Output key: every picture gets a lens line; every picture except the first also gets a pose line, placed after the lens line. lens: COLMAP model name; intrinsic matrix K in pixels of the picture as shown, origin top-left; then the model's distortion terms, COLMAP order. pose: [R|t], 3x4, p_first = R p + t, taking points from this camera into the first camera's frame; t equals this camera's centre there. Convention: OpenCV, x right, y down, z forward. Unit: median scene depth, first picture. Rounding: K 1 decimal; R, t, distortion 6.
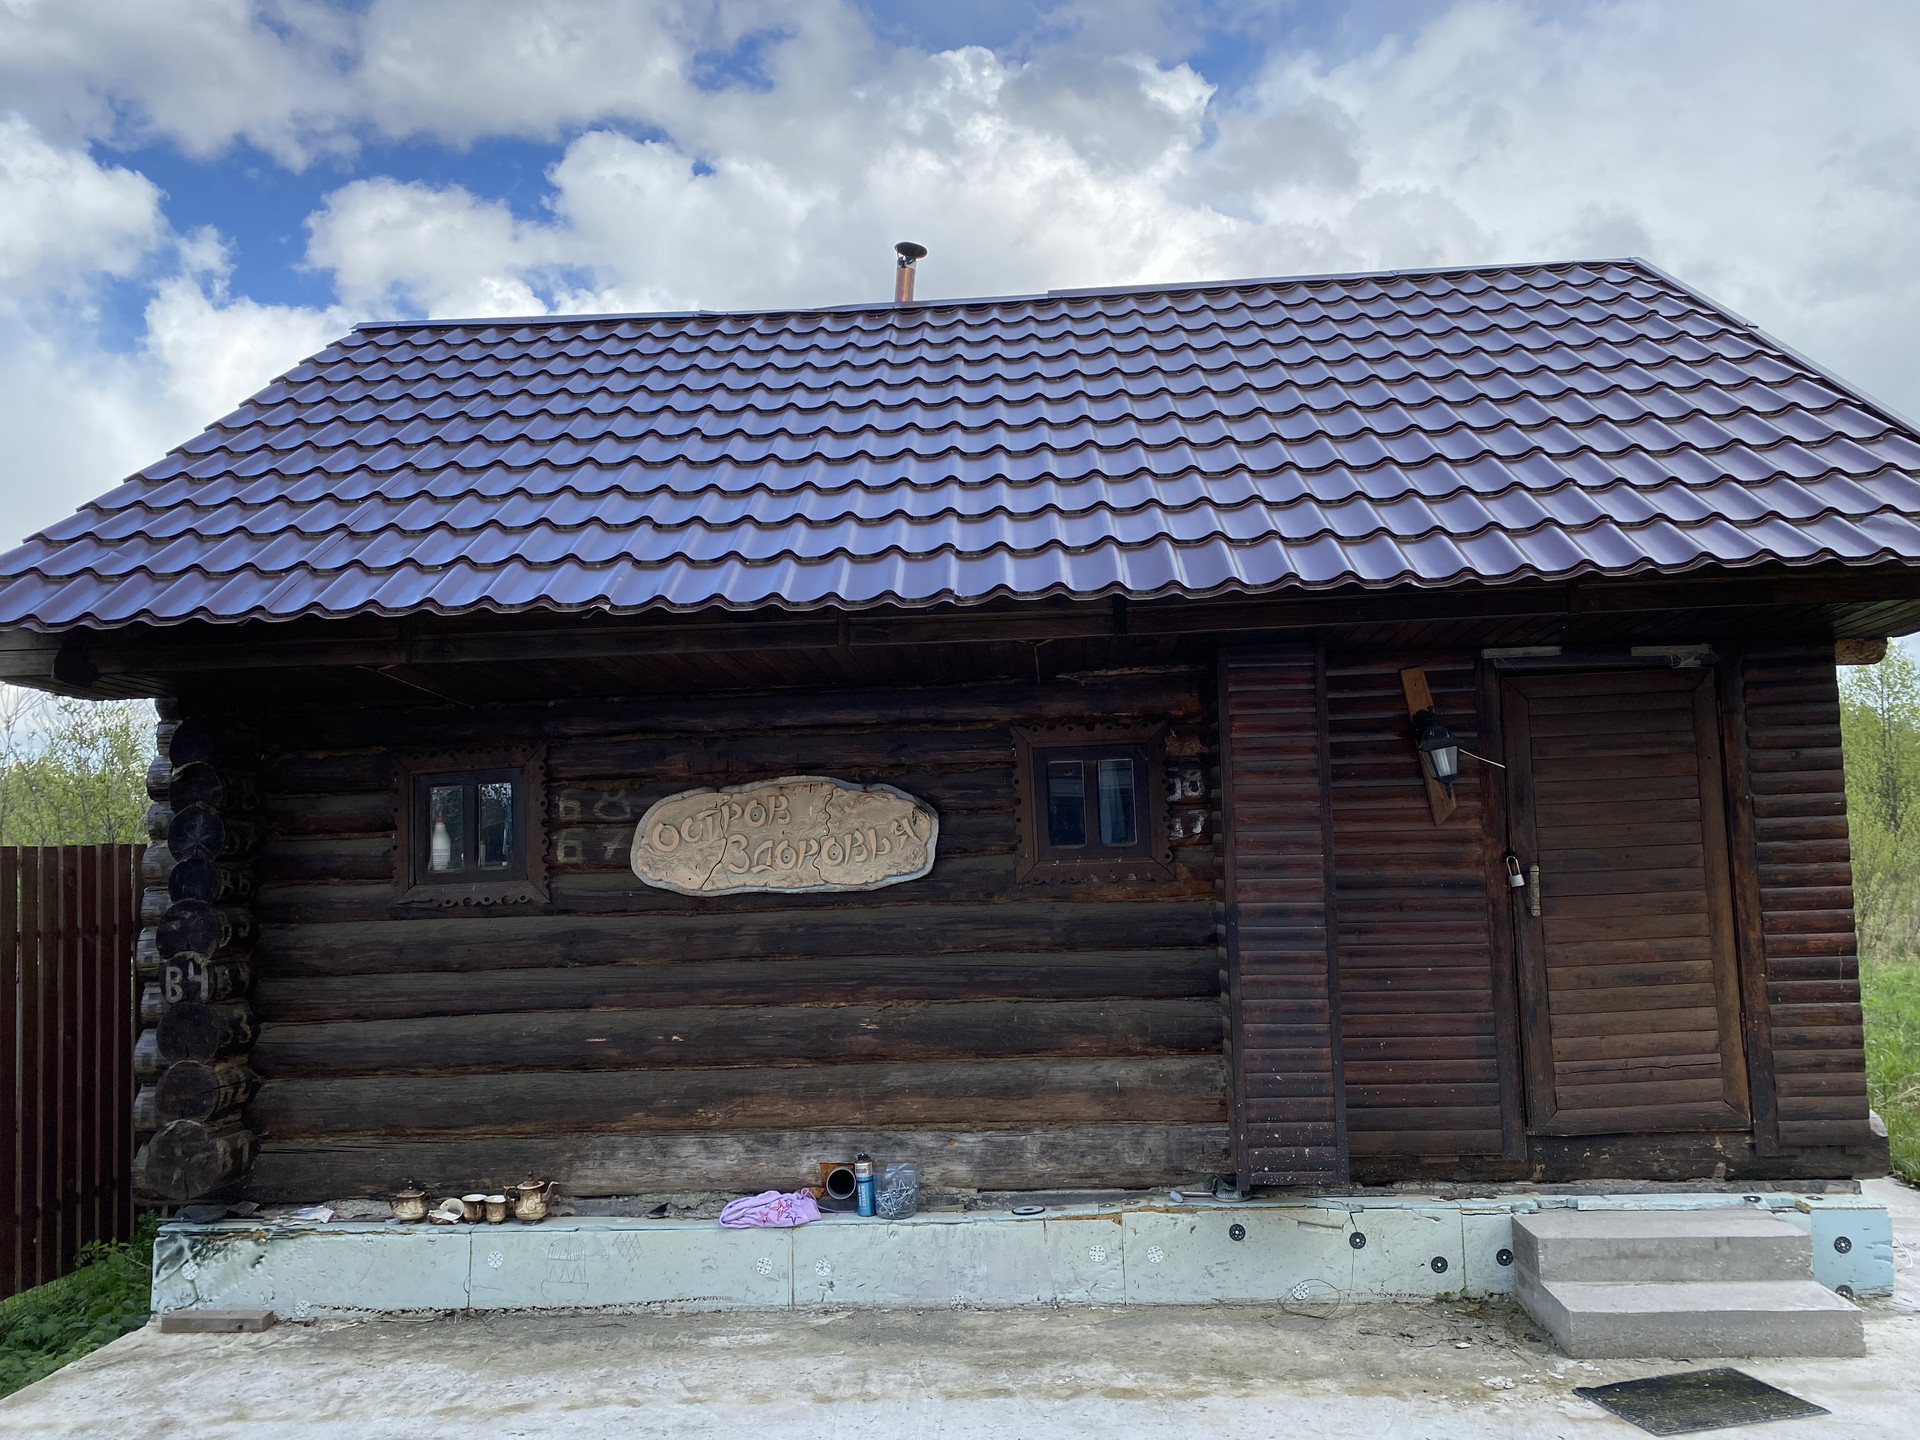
lens RADIAL K [[1518.8, 0, 977.2], [0, 1518.8, 721.4], [0, 0, 1]] dist [0.046640, -0.030482]
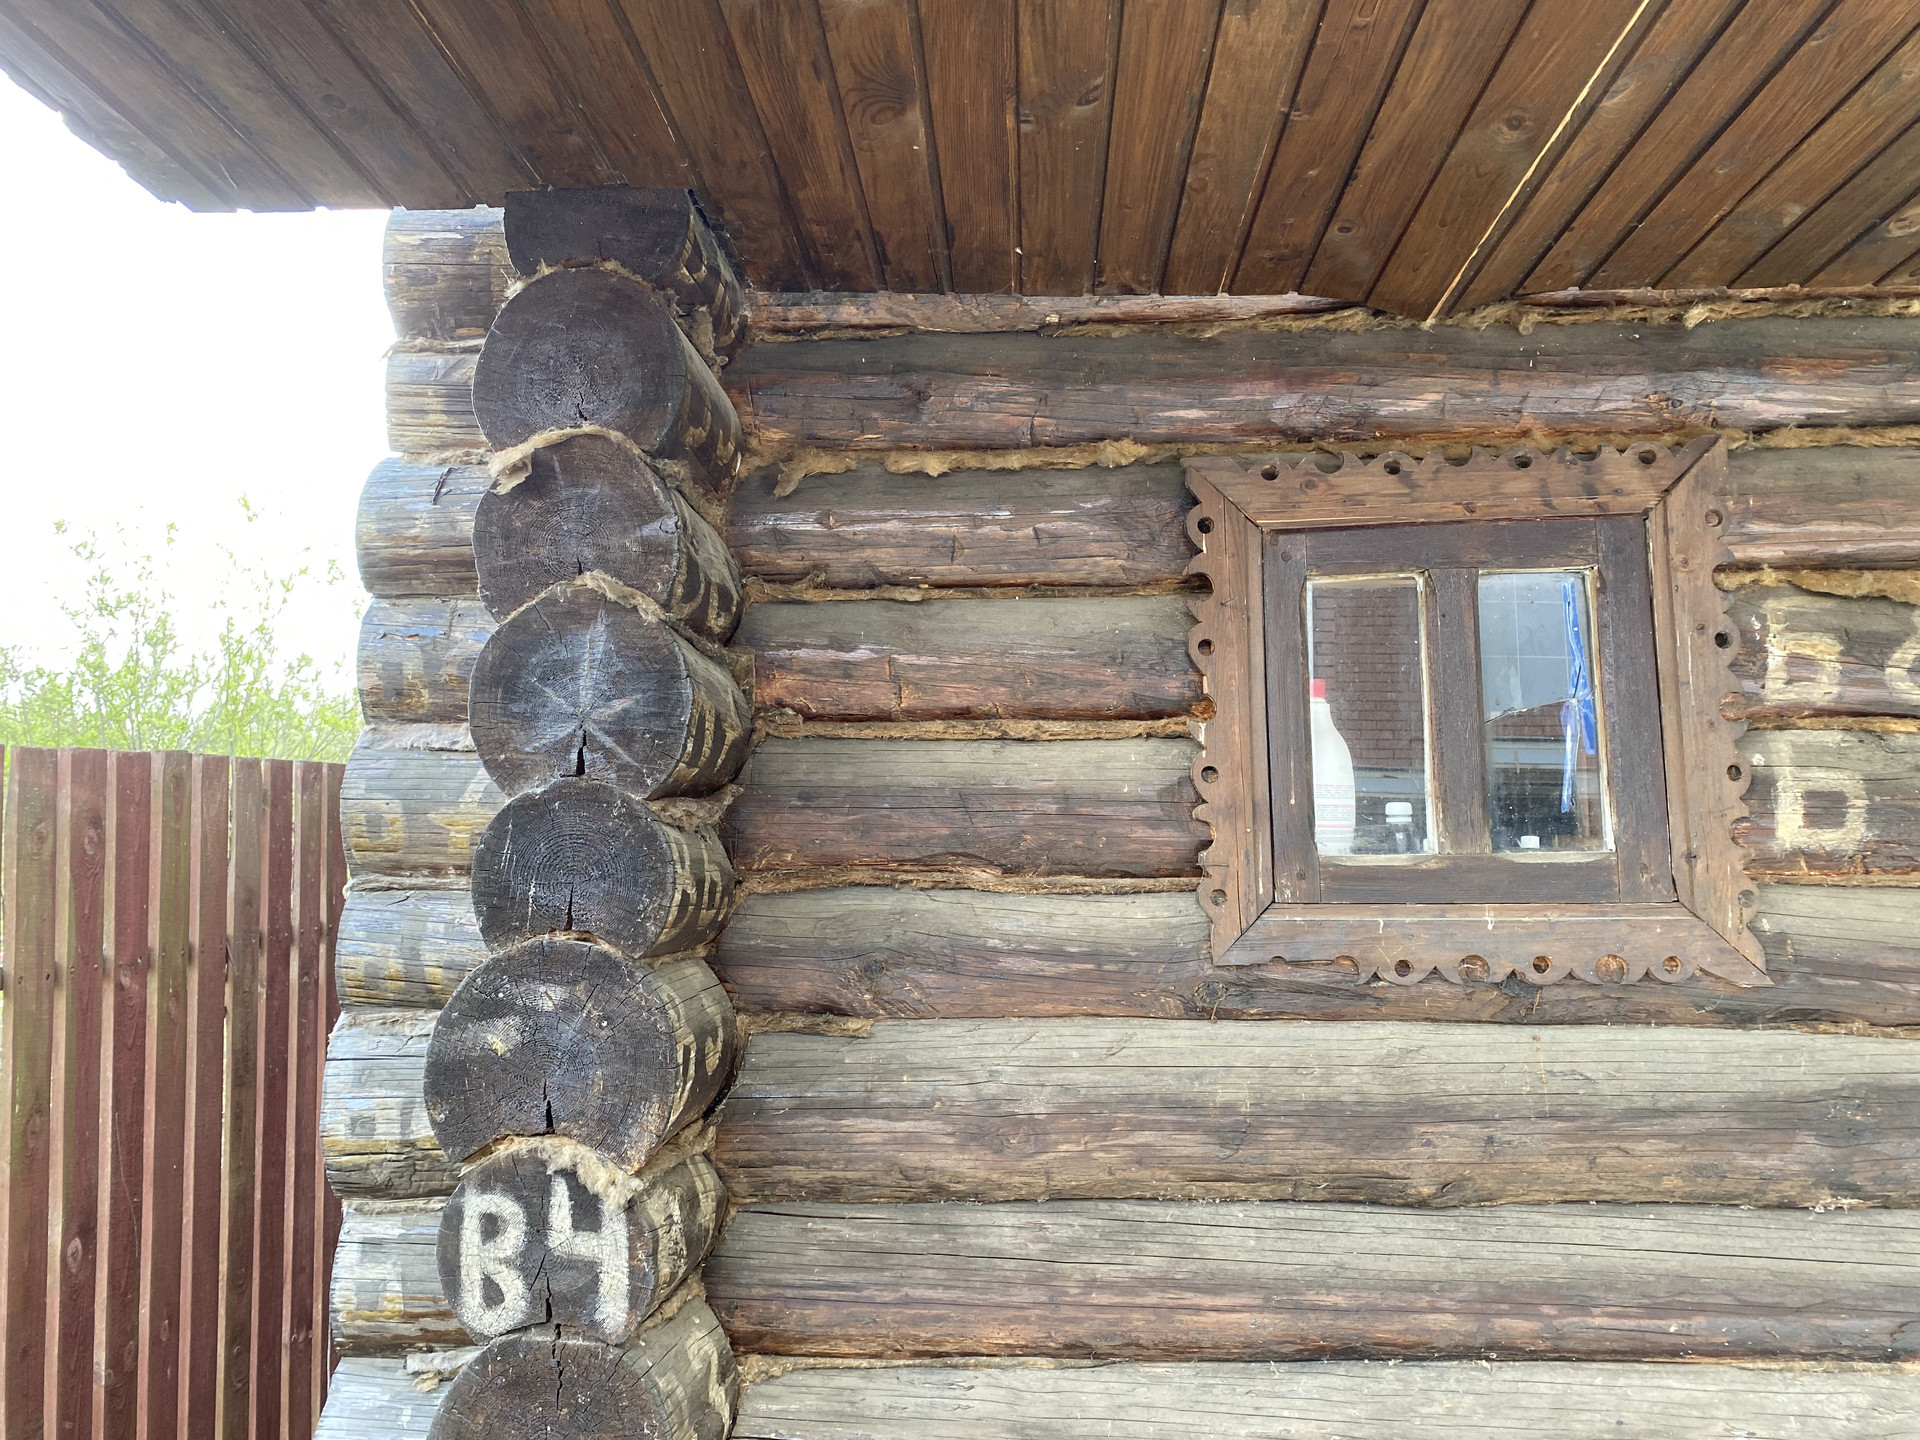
lens RADIAL K [[1458.2, 0, 976.4], [0, 1458.2, 723.4], [0, 0, 1]] dist [0.048978, -0.045478]
pose [[0.999269, 0.034363, 0.016728, -0.433330], [-0.034628, 0.999275, 0.015815, 0.070443], [-0.016173, -0.016383, 0.999735, 0.725674]]
